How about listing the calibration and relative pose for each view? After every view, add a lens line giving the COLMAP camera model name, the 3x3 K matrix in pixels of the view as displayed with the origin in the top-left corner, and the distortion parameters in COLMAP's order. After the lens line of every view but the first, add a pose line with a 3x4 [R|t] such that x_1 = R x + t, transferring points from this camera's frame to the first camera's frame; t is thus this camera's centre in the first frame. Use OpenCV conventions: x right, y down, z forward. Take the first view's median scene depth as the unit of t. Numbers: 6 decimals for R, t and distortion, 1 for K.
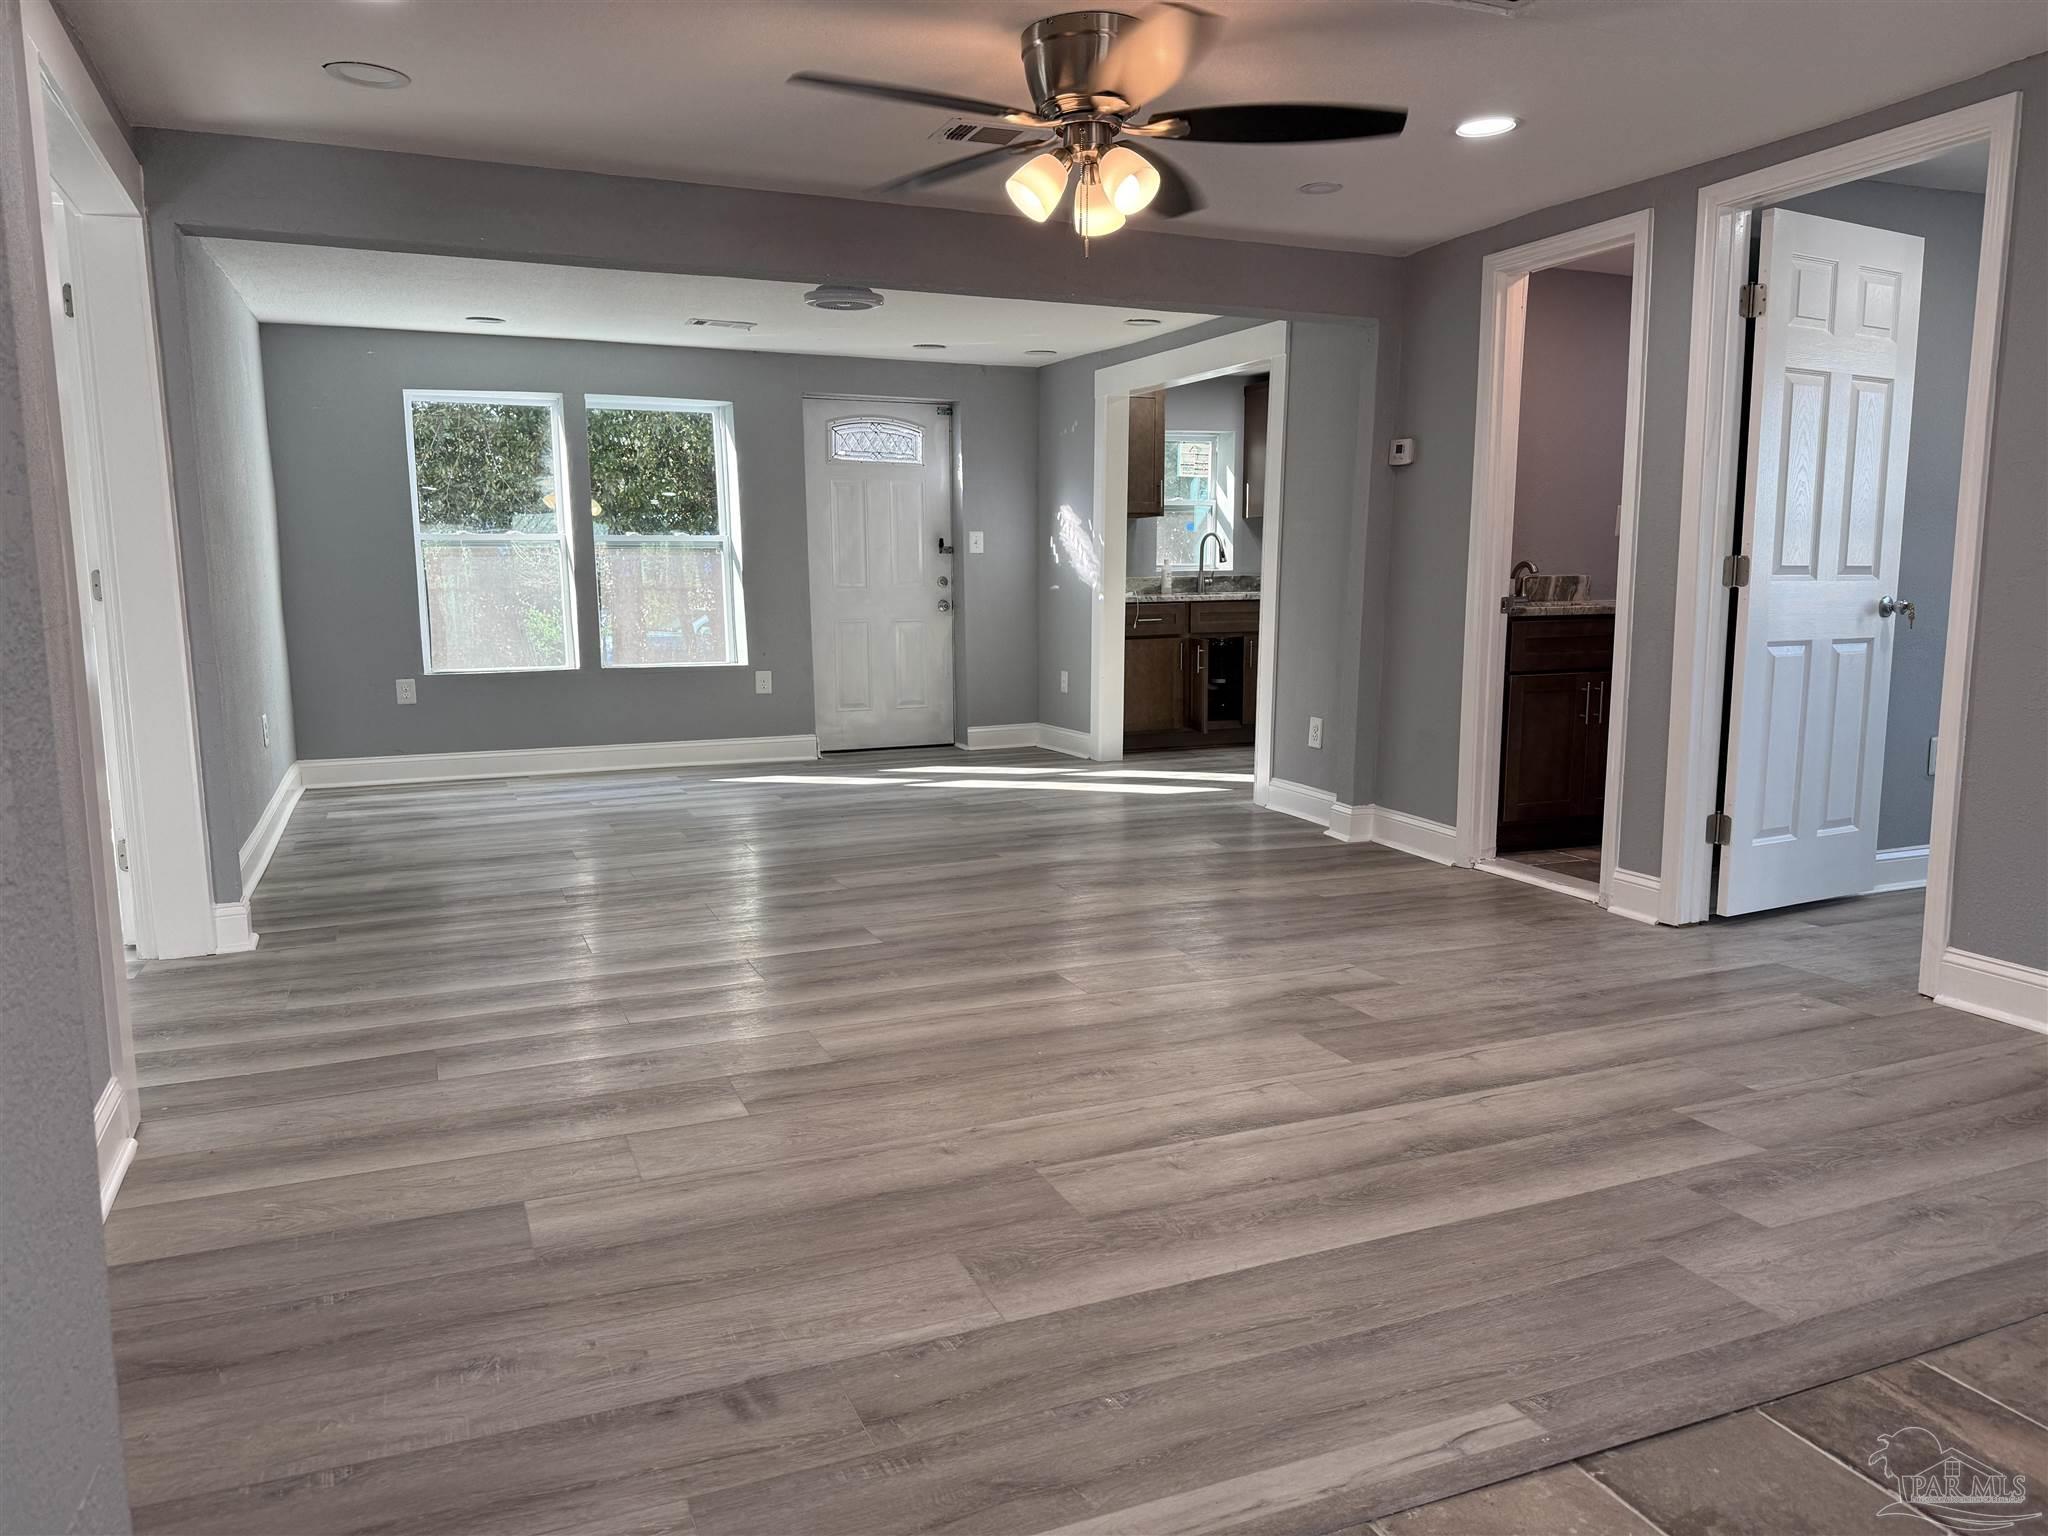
lens RADIAL K [[1432.6, 0, 1024.0], [0, 1432.6, 768.0], [0, 0, 1]] dist [0.049193, -0.056032]
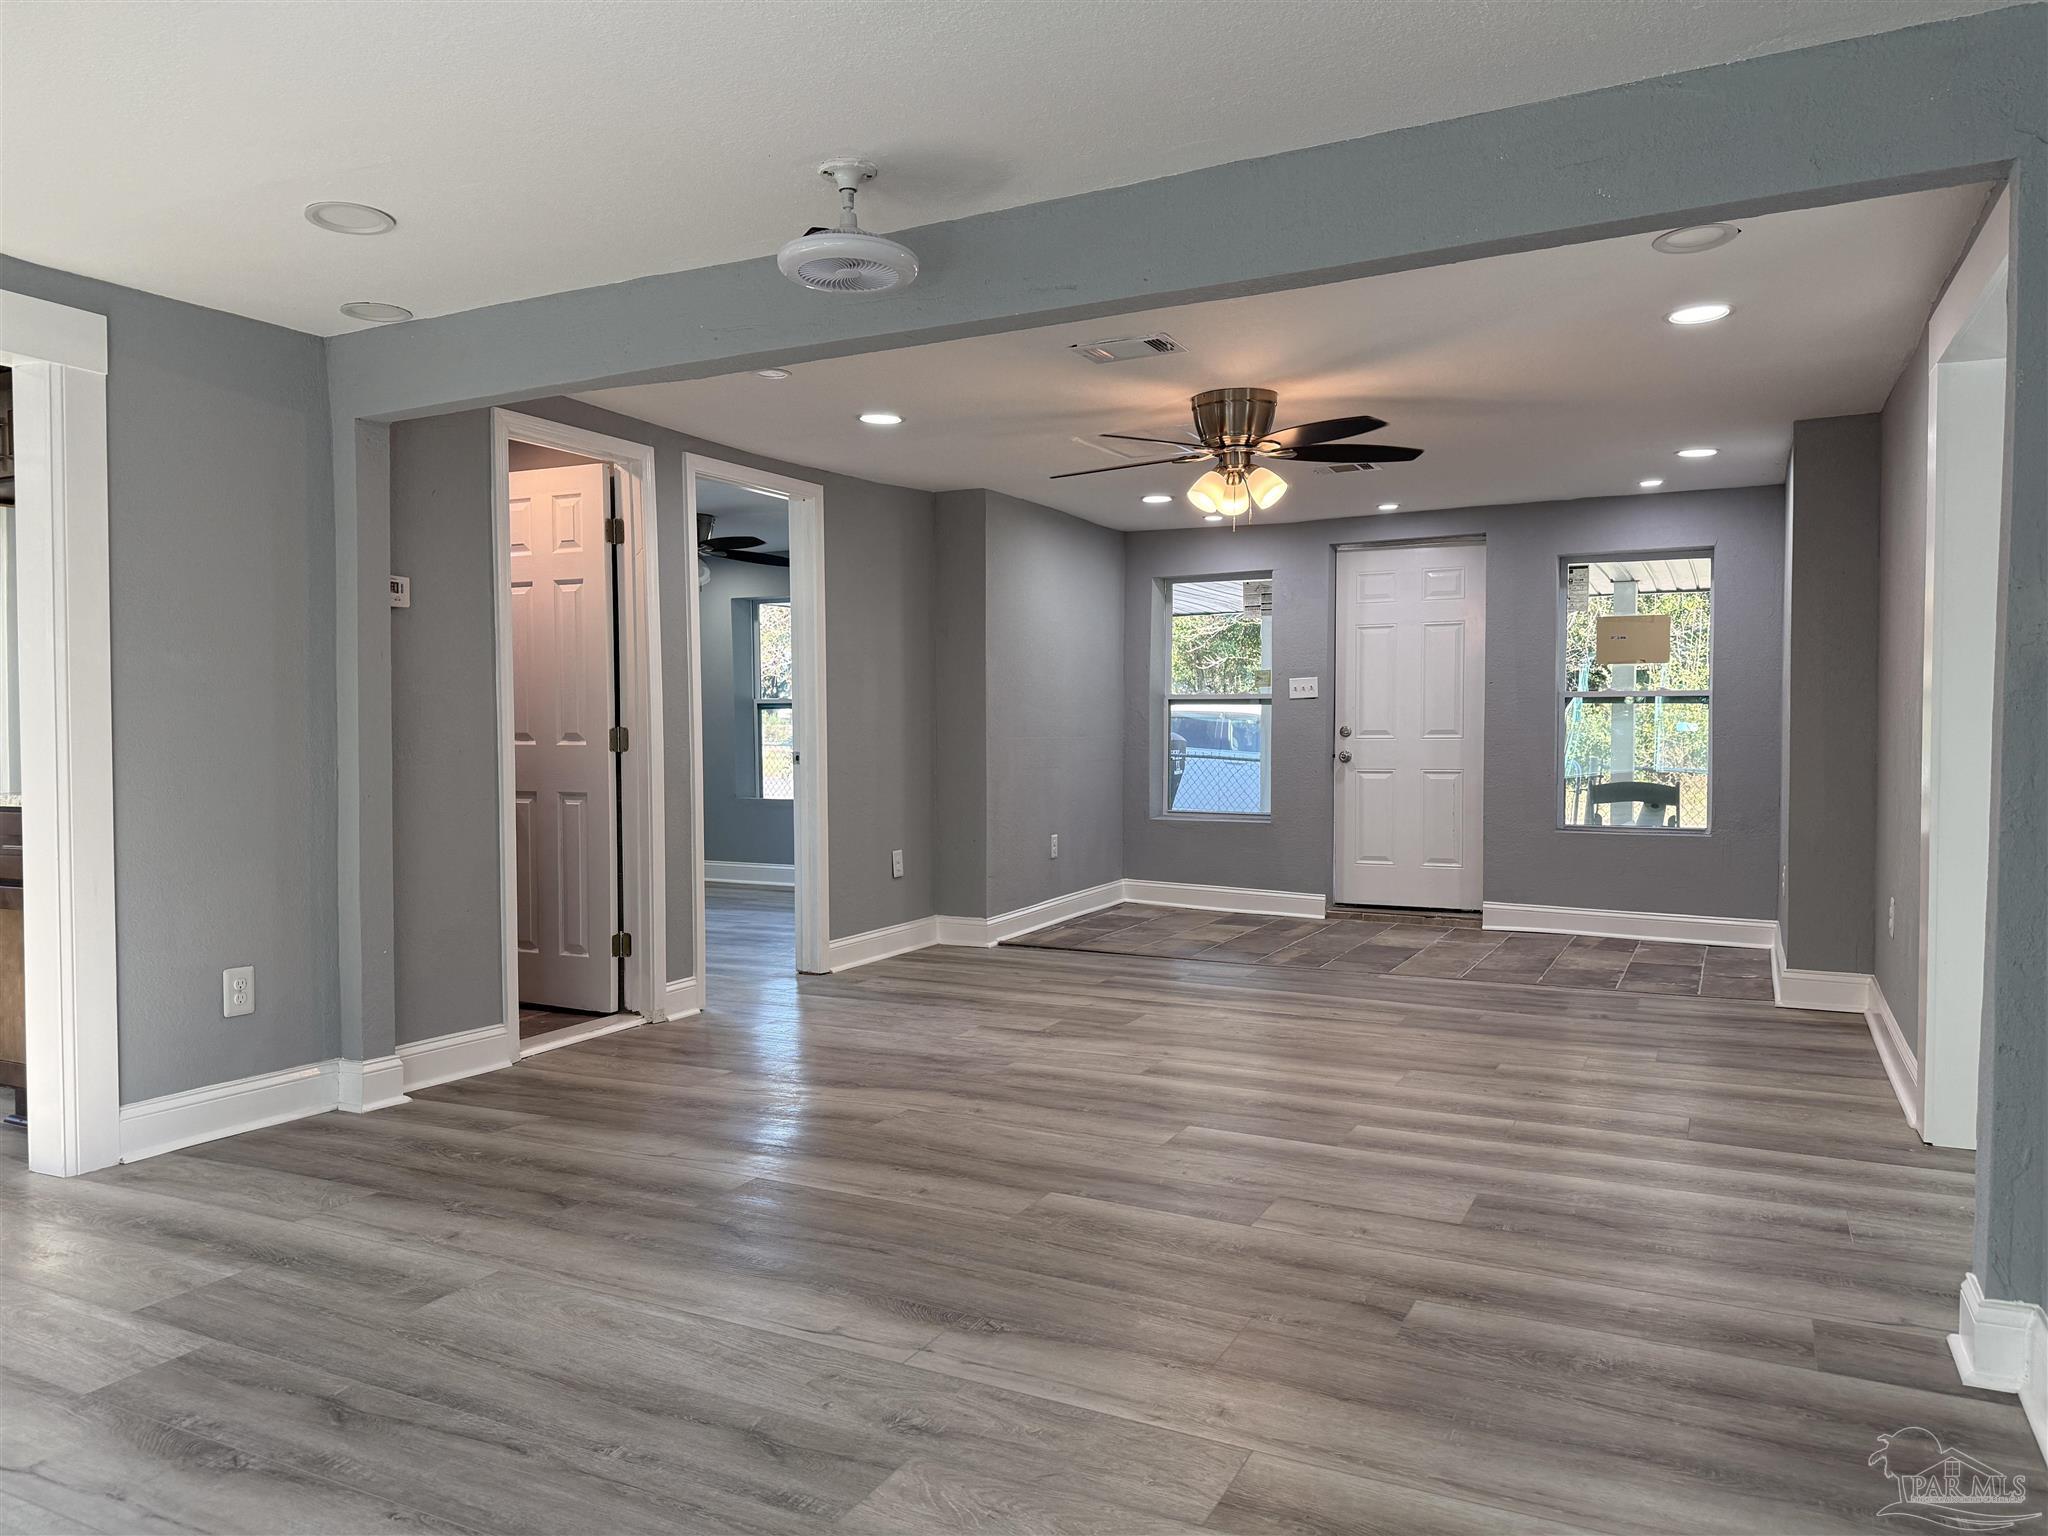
lens RADIAL K [[1418.7, 0, 1018.1], [0, 1418.7, 759.7], [0, 0, 1]] dist [0.115386, -0.155957]
pose [[-0.642297, -0.010790, 0.766380, -0.861298], [0.115035, 0.987218, 0.110309, -0.265781], [-0.757774, 0.159012, -0.632845, 1.900568]]
